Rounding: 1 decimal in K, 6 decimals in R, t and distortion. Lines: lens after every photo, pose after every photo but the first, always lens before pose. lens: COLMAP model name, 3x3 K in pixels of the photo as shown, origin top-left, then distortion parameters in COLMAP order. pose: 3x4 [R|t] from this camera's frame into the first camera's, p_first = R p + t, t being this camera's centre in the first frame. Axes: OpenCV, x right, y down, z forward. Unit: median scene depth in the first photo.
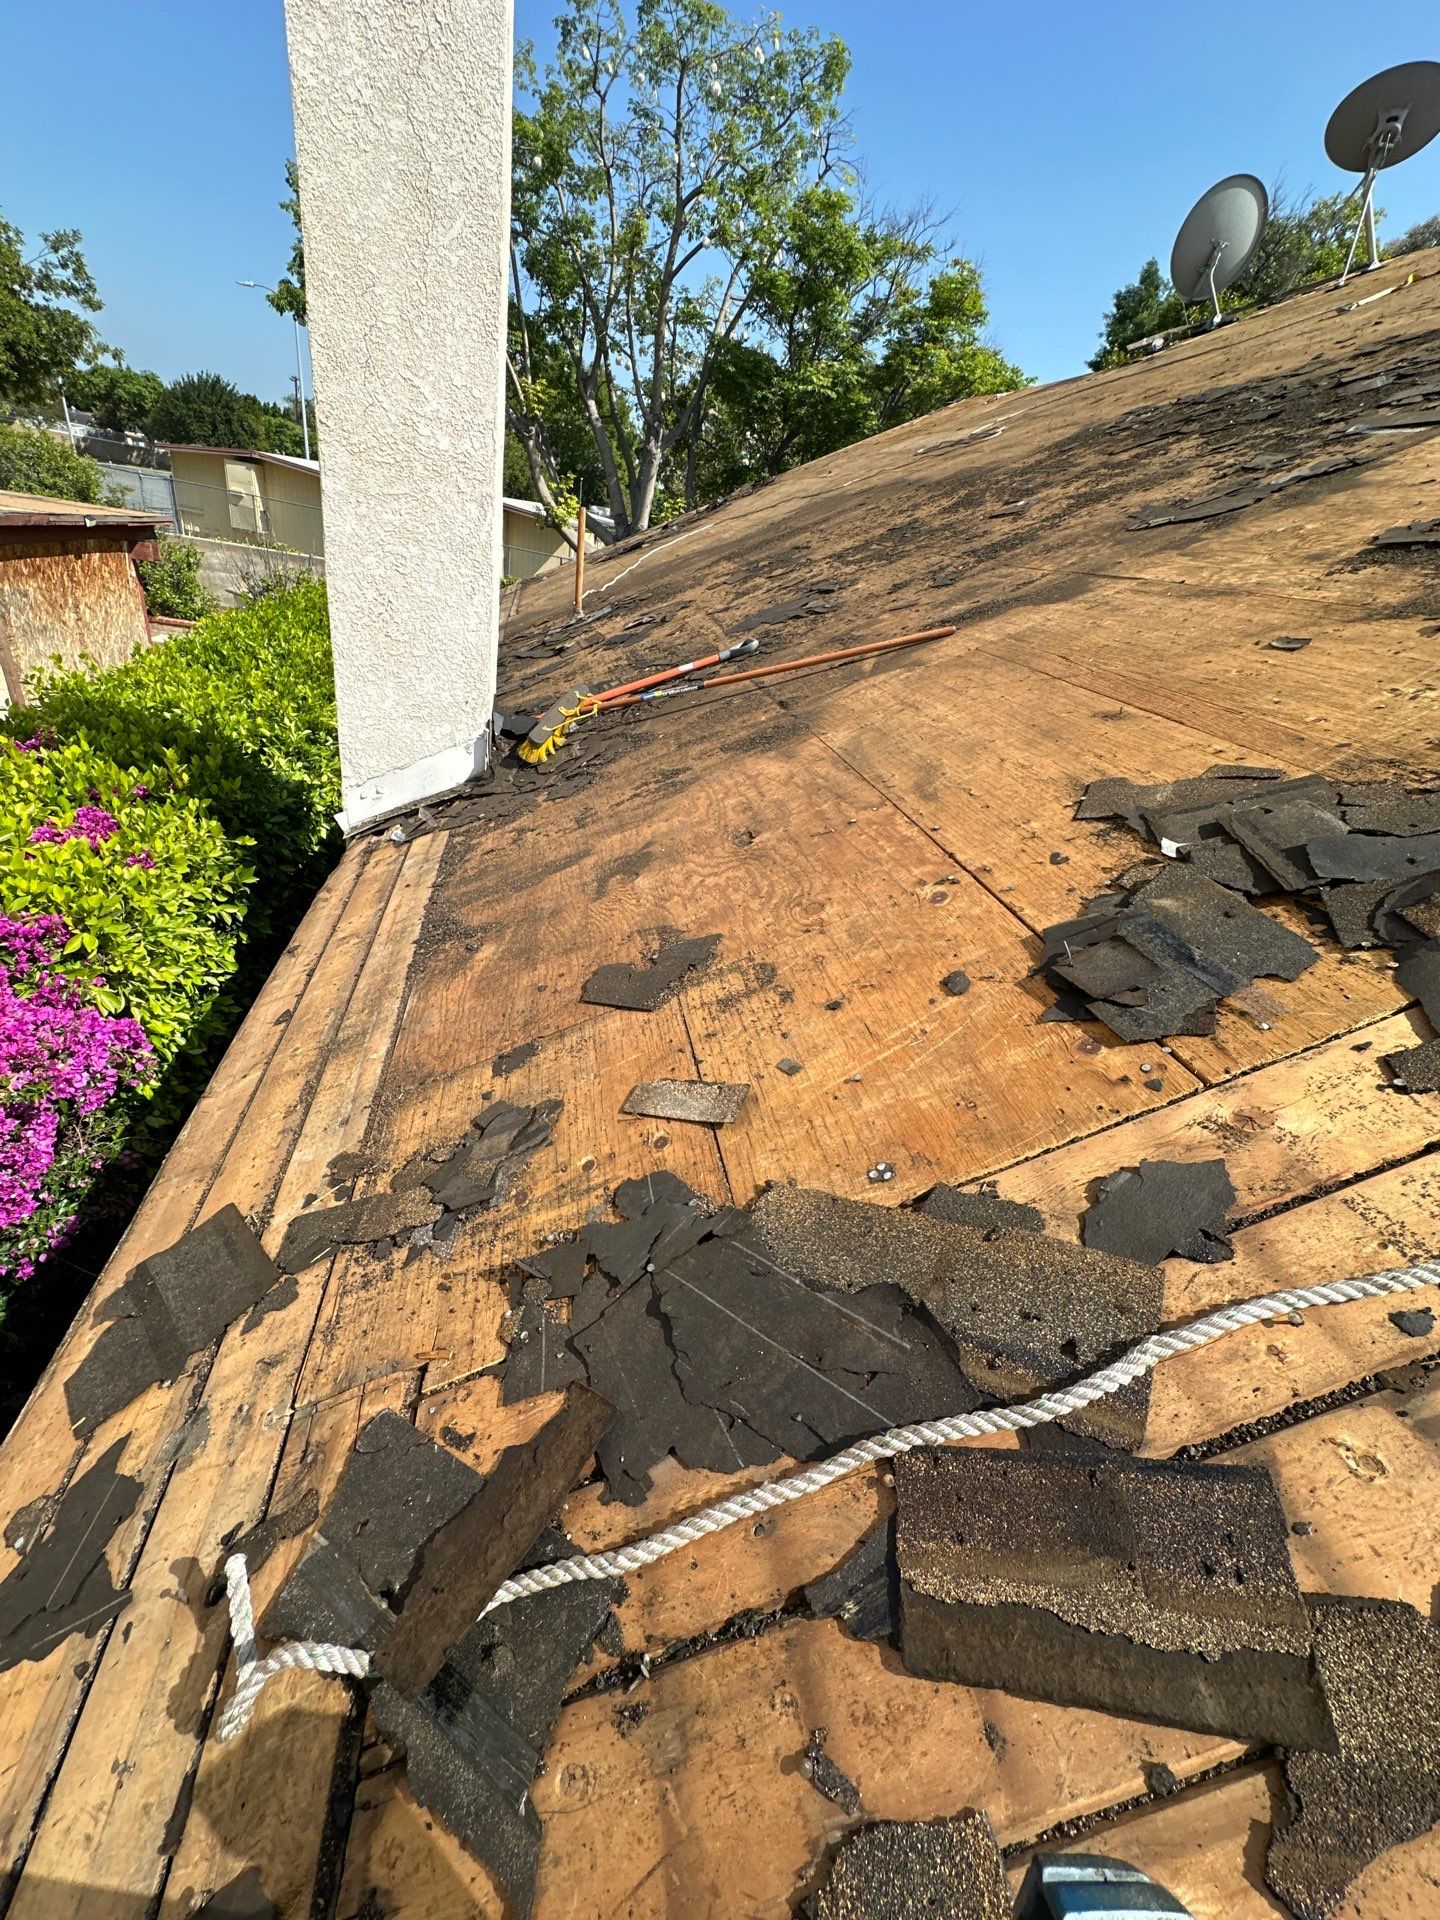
lens RADIAL K [[765.3, 0, 721.7], [0, 765.3, 957.2], [0, 0, 1]] dist [-0.004659, 0.001168]
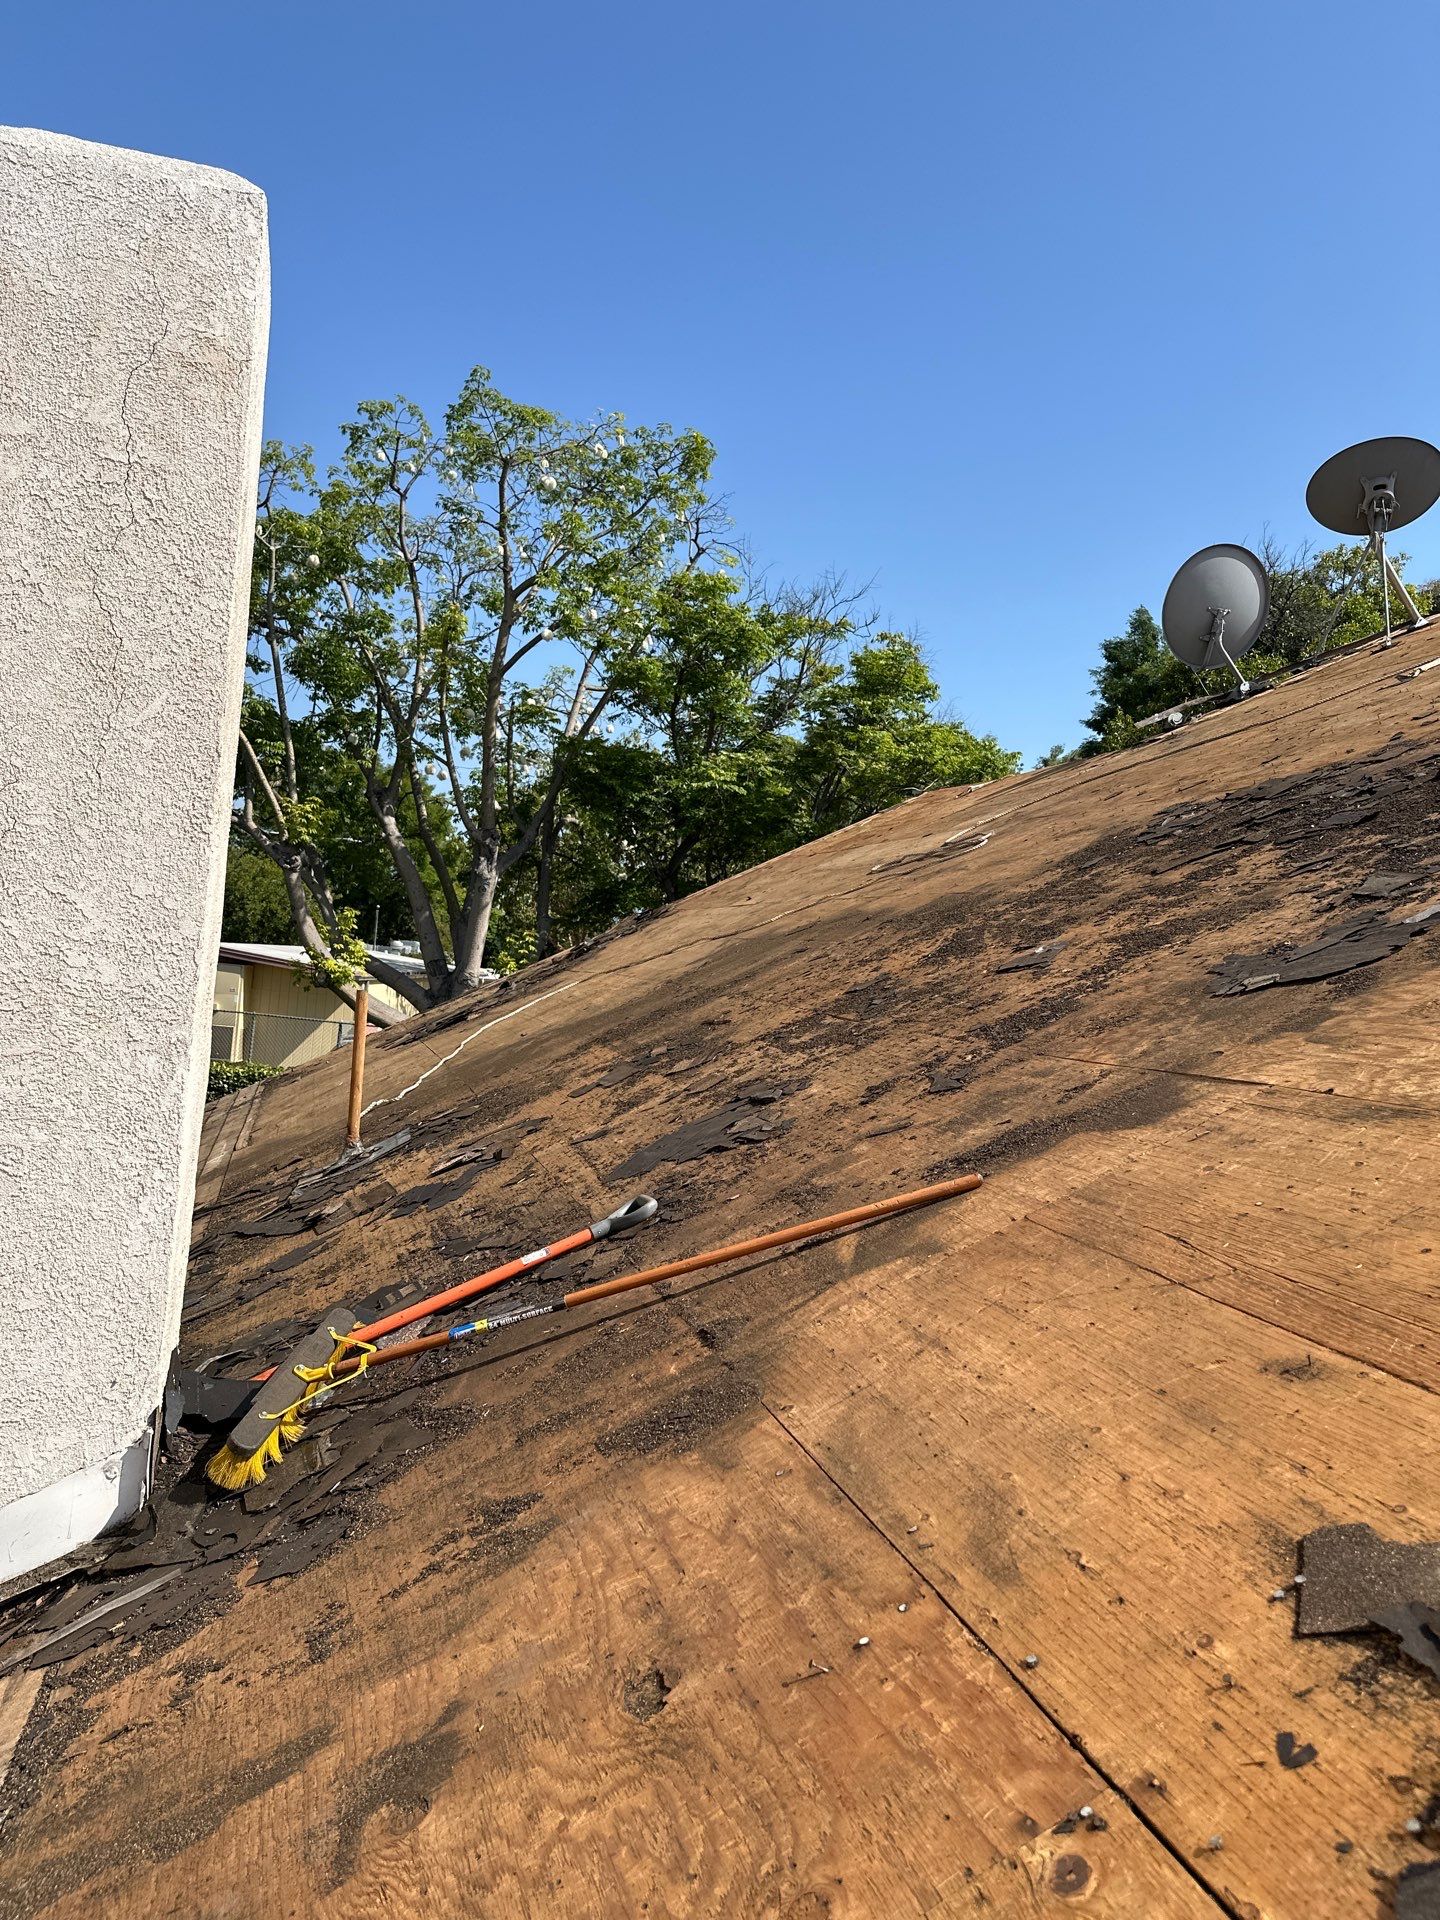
lens RADIAL K [[1328.9, 0, 734.3], [0, 1328.9, 955.4], [0, 0, 1]] dist [0.122157, -0.162948]
pose [[0.992004, -0.077724, 0.099431, 0.023423], [0.115898, 0.872886, -0.473959, -0.101960], [-0.049954, 0.481694, 0.874915, 0.016354]]
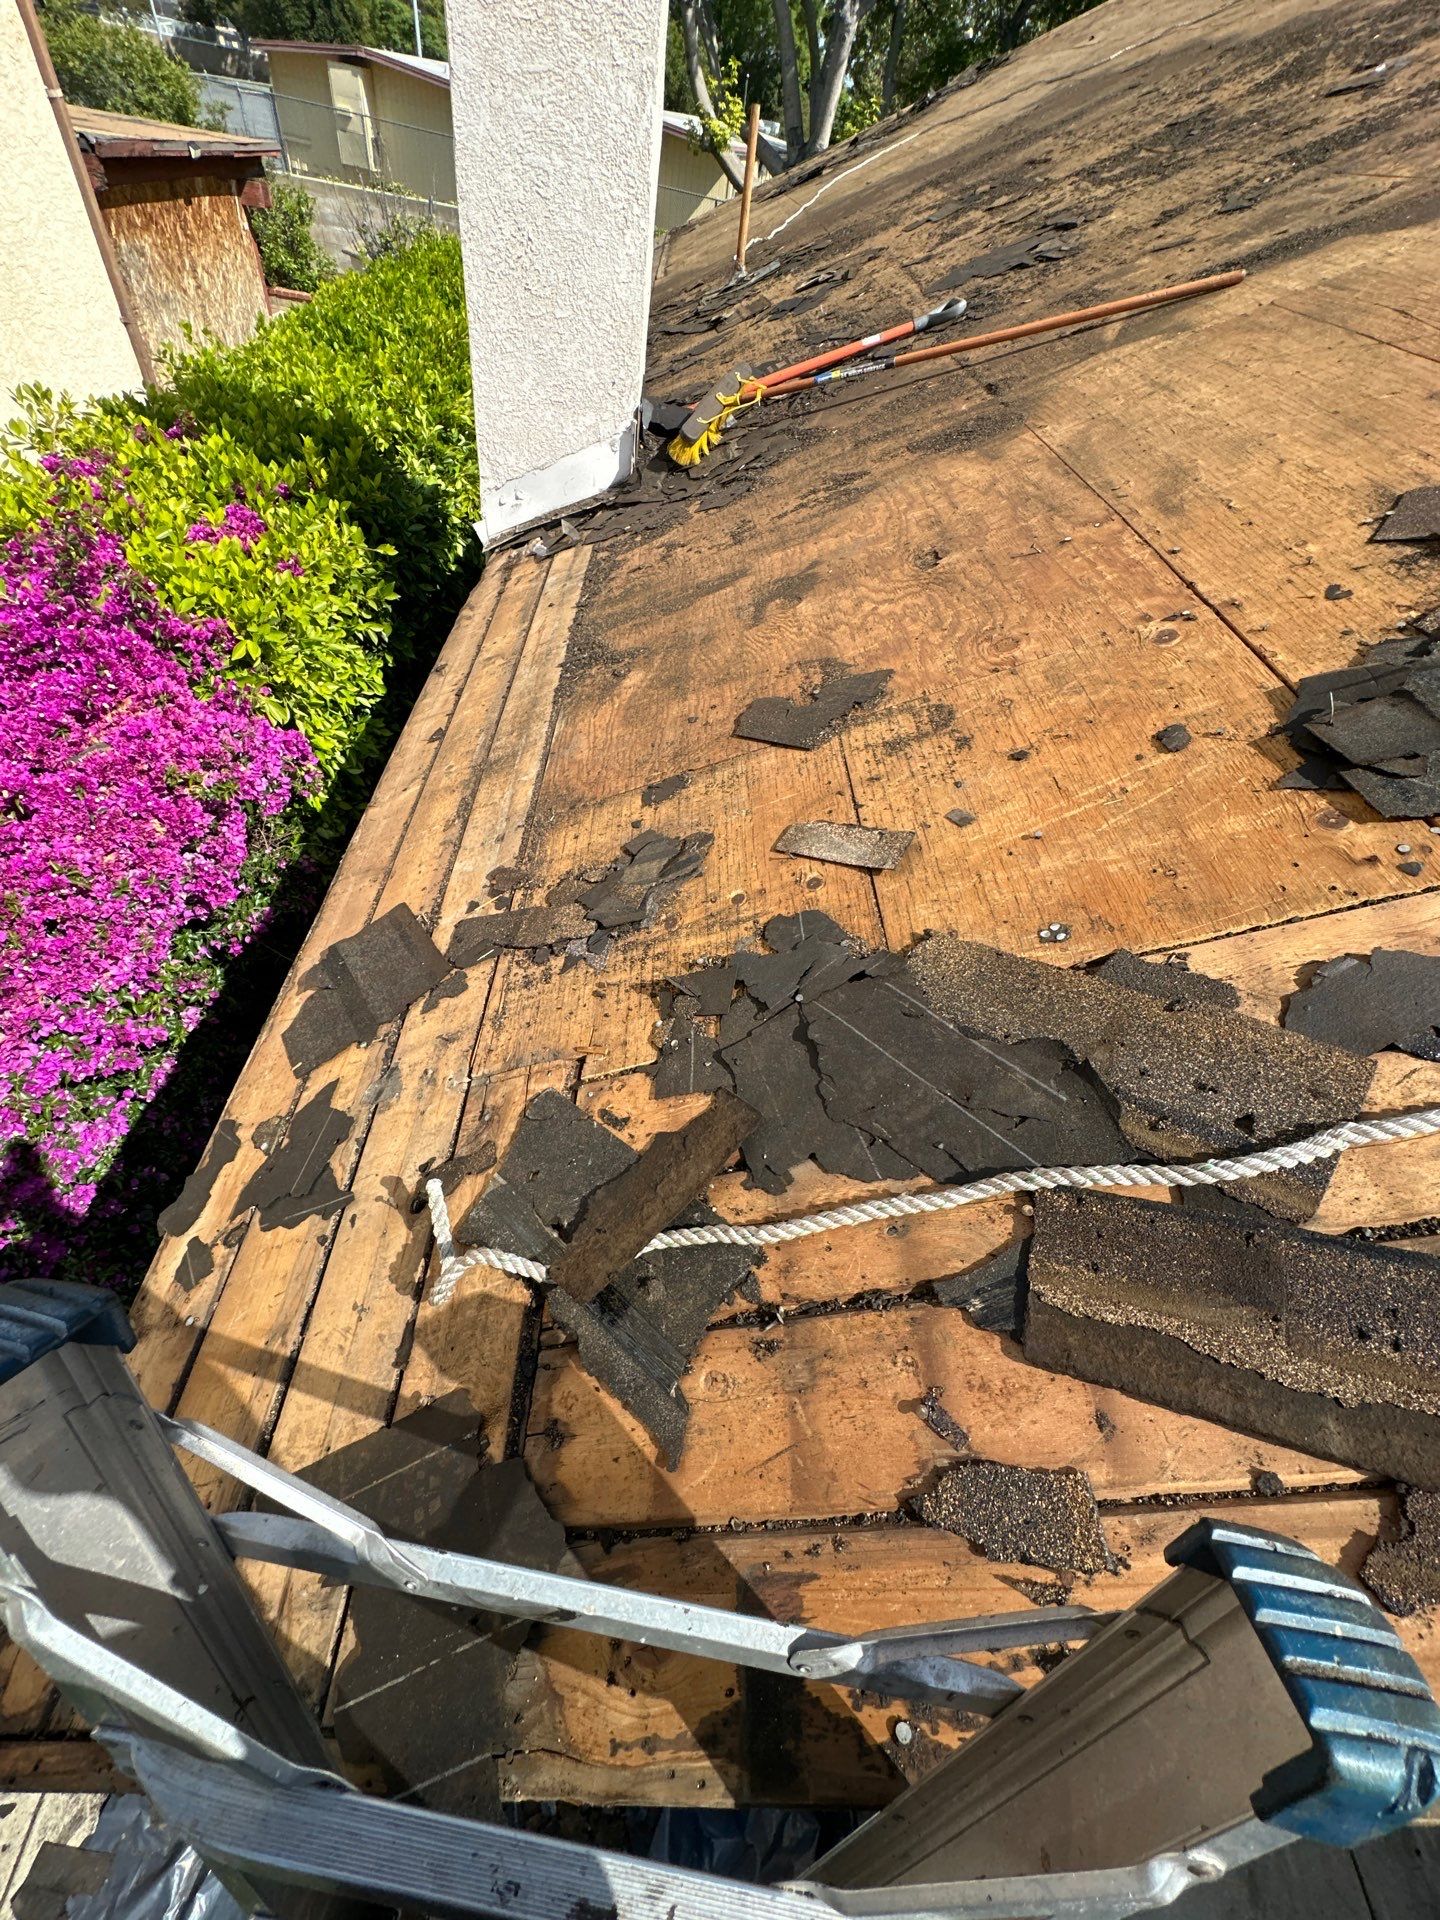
lens RADIAL K [[765.3, 0, 721.7], [0, 765.3, 957.2], [0, 0, 1]] dist [-0.004659, 0.001168]
pose [[0.984469, 0.113794, -0.133683, -0.023184], [-0.069517, 0.951918, 0.298361, 0.021143], [0.161207, -0.284434, 0.945045, 0.014472]]
